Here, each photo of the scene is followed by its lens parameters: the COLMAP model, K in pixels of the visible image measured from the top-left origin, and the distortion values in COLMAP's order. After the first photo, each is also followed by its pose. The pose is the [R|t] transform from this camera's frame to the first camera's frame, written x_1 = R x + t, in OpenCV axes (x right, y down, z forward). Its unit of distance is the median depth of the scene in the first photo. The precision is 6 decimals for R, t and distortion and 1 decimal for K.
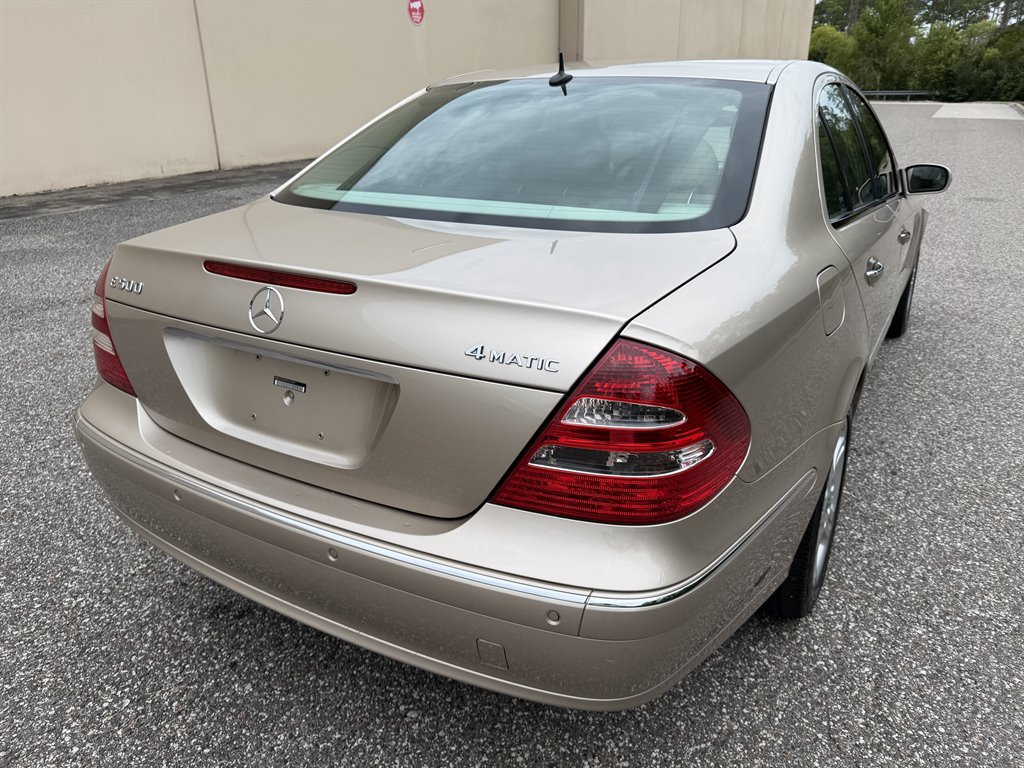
lens RADIAL K [[730.8, 0, 512.6], [0, 730.8, 386.3], [0, 0, 1]] dist [-0.003675, -0.004670]
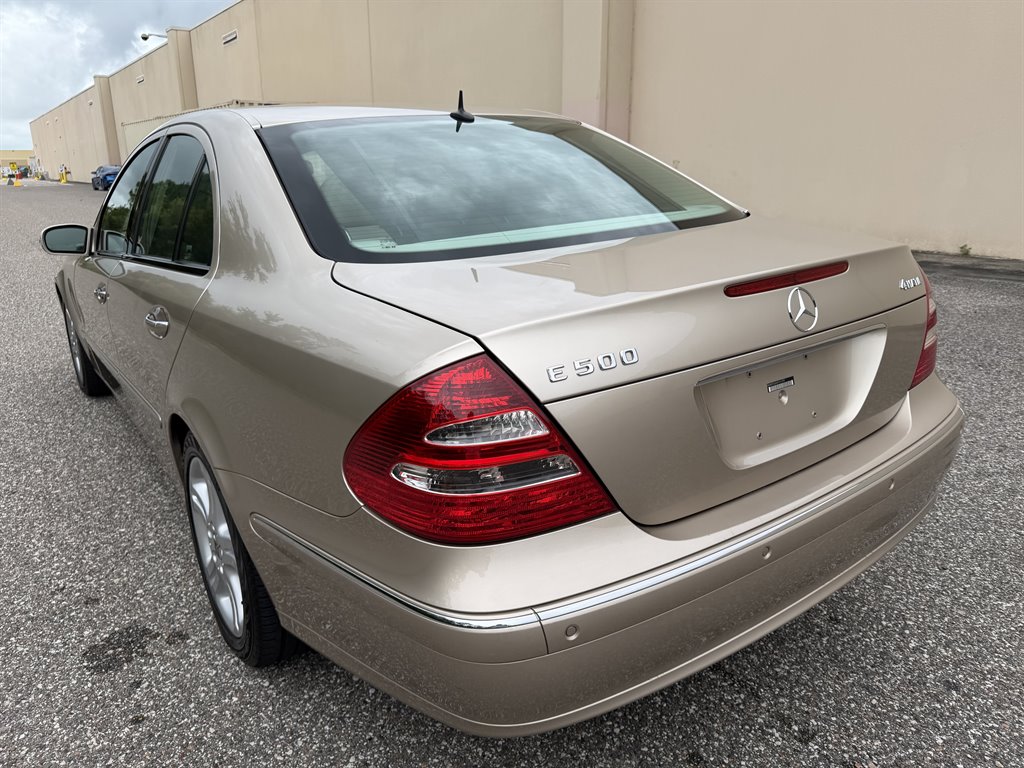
lens RADIAL K [[728.5, 0, 512.0], [0, 728.5, 384.0], [0, 0, 1]] dist [-0.000170, -0.007341]
pose [[0.392045, -0.285529, 0.874513, -0.951970], [0.364343, 0.921073, 0.137396, -0.198355], [-0.844722, 0.264758, 0.465133, 0.591532]]
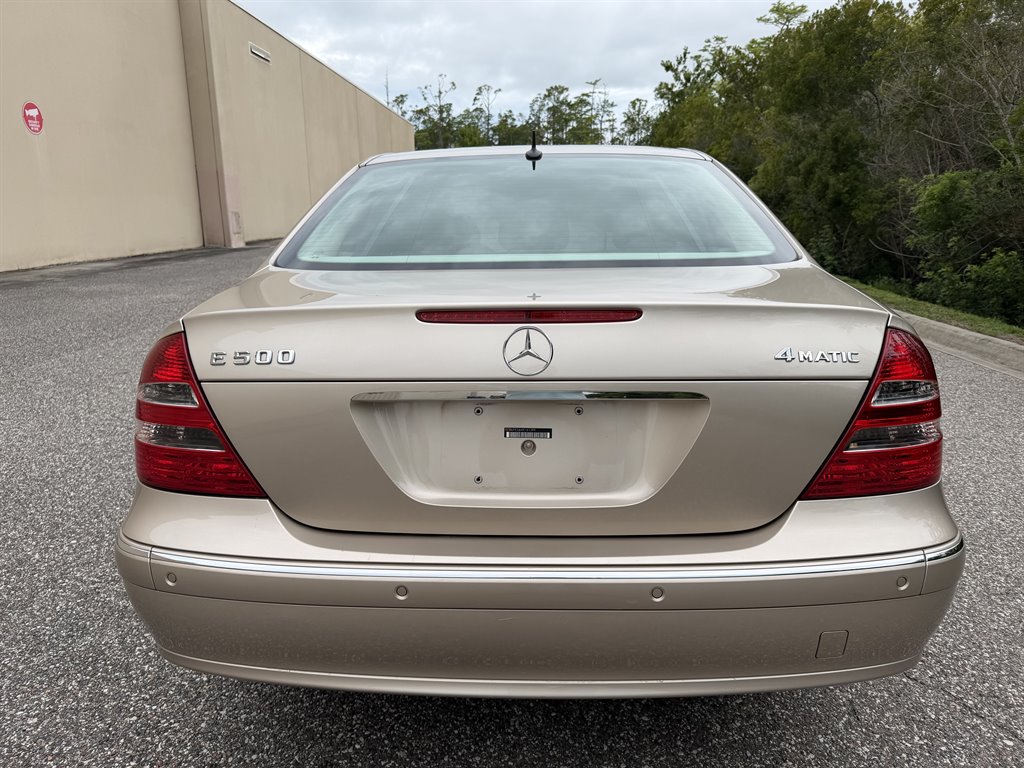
lens RADIAL K [[729.9, 0, 512.7], [0, 729.9, 387.9], [0, 0, 1]] dist [0.001498, -0.009448]
pose [[0.878442, -0.110654, 0.464861, -0.523317], [0.178355, 0.978441, -0.104131, 0.023323], [-0.443317, 0.174383, 0.879239, 0.136799]]
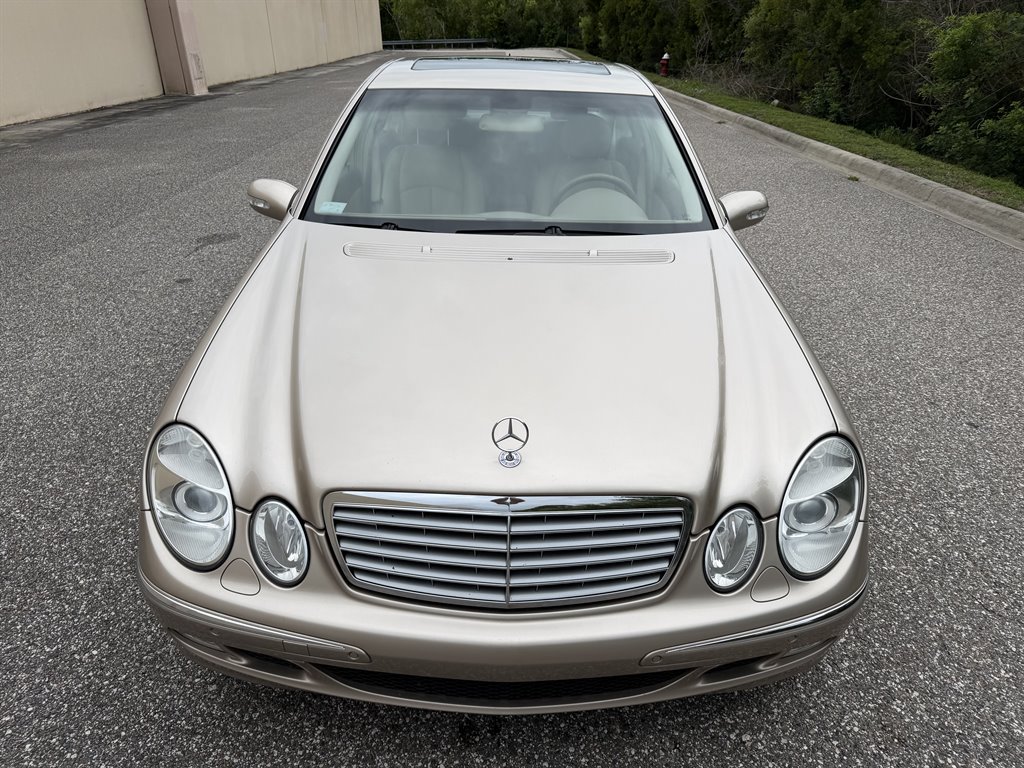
lens RADIAL K [[730.8, 0, 512.6], [0, 730.8, 386.3], [0, 0, 1]] dist [-0.003675, -0.004670]
pose [[0.858739, -0.228318, 0.458736, -0.680071], [0.200425, 0.973585, 0.109374, -0.192254], [-0.471591, -0.001981, 0.881815, 0.203025]]
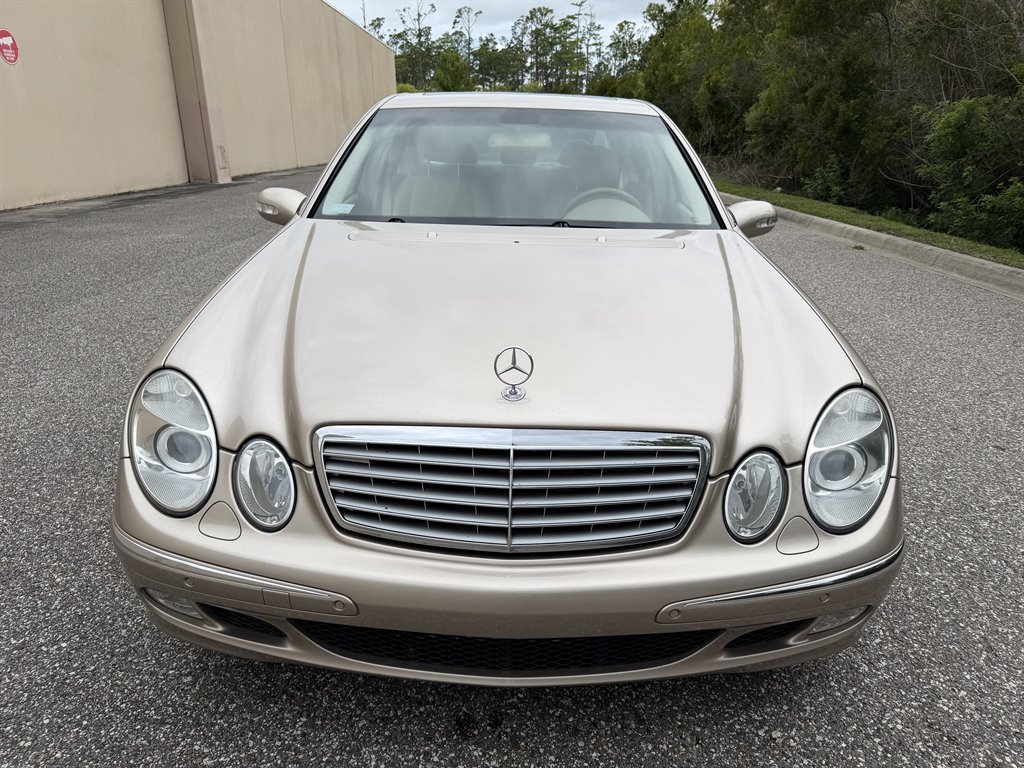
lens RADIAL K [[731.1, 0, 514.5], [0, 731.1, 387.1], [0, 0, 1]] dist [-0.004918, -0.003445]
pose [[0.865100, -0.165334, 0.473567, -0.686472], [0.195079, 0.980688, -0.013983, -0.034486], [-0.462110, 0.104480, 0.880647, 0.244905]]
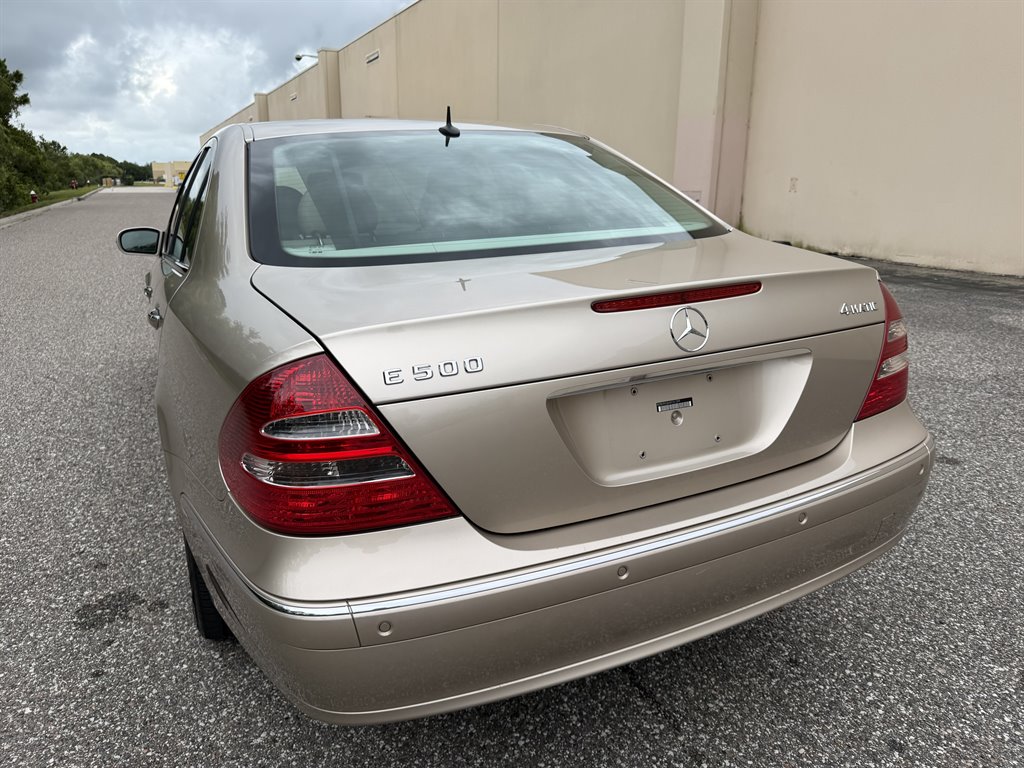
lens RADIAL K [[729.7, 0, 513.7], [0, 729.7, 384.3], [0, 0, 1]] dist [0.001837, -0.010124]
pose [[0.544870, -0.240999, 0.803142, -0.863701], [0.324581, 0.943758, 0.062990, -0.116073], [-0.773152, 0.226363, 0.592449, 0.402776]]
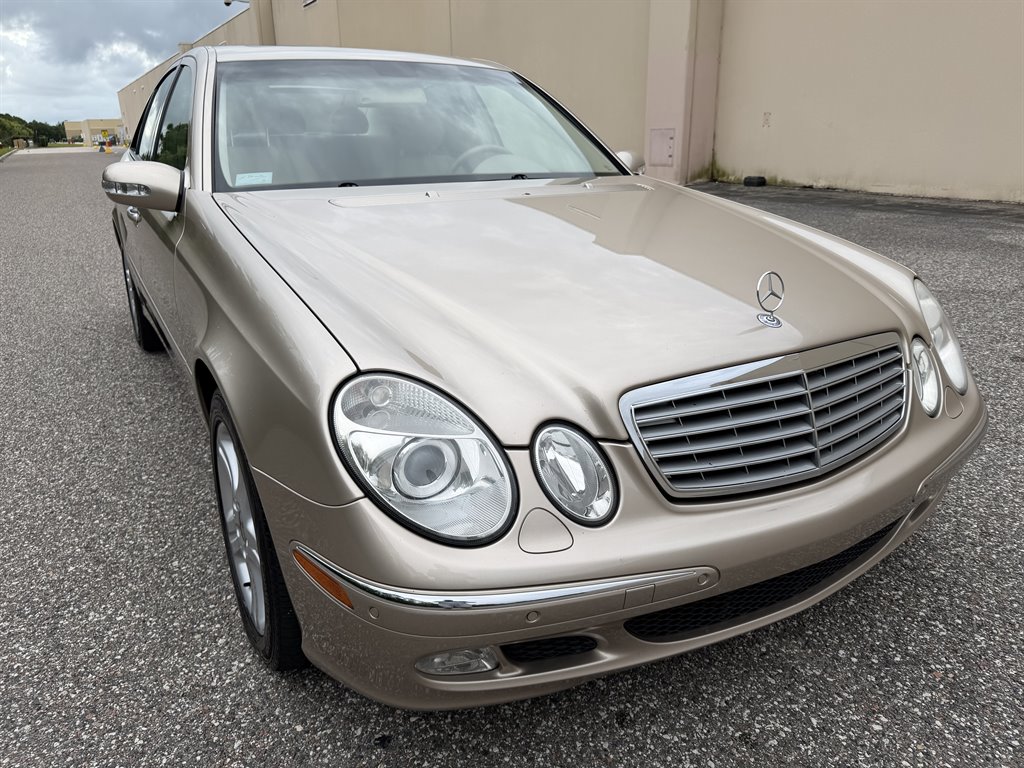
lens RADIAL K [[727.4, 0, 512.0], [0, 727.4, 384.0], [0, 0, 1]] dist [-0.005438, -0.001421]
pose [[0.473247, -0.317507, 0.821722, -1.064572], [0.361776, 0.920548, 0.147339, -0.172570], [-0.803216, 0.227552, 0.550513, 0.698904]]
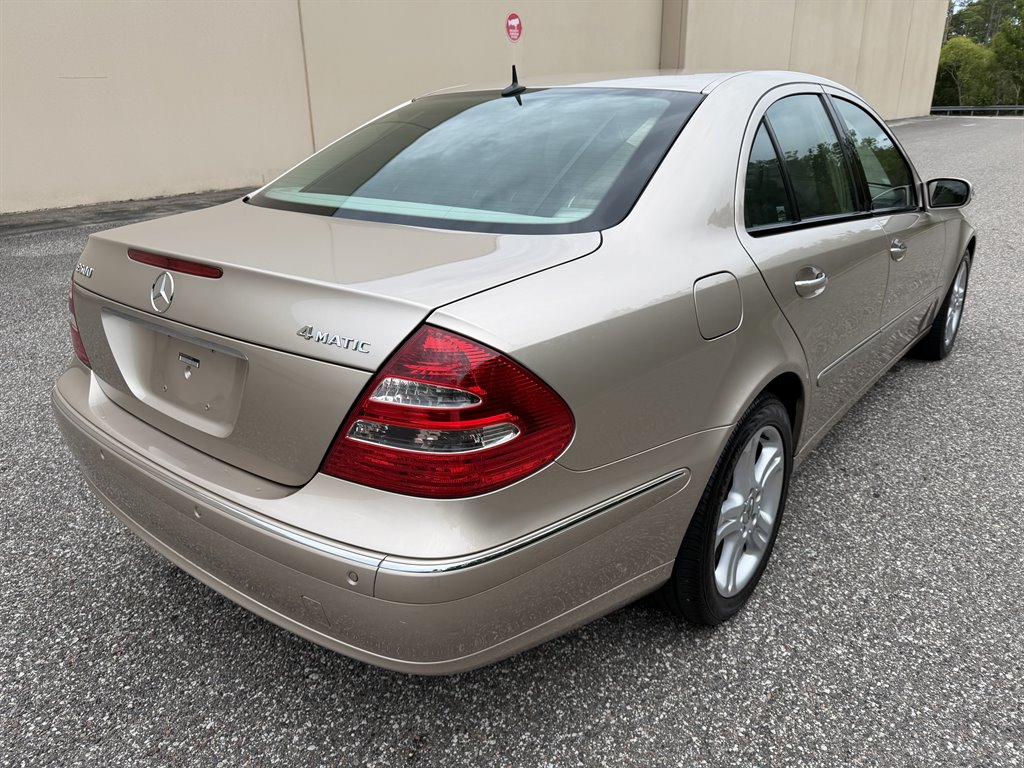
lens RADIAL K [[730.0, 0, 513.5], [0, 730.0, 386.0], [0, 0, 1]] dist [-0.001679, -0.005837]
pose [[0.989534, 0.049733, -0.135462, 0.239310], [-0.052211, 0.998526, -0.014798, 0.019296], [0.134527, 0.021716, 0.990672, -0.029852]]
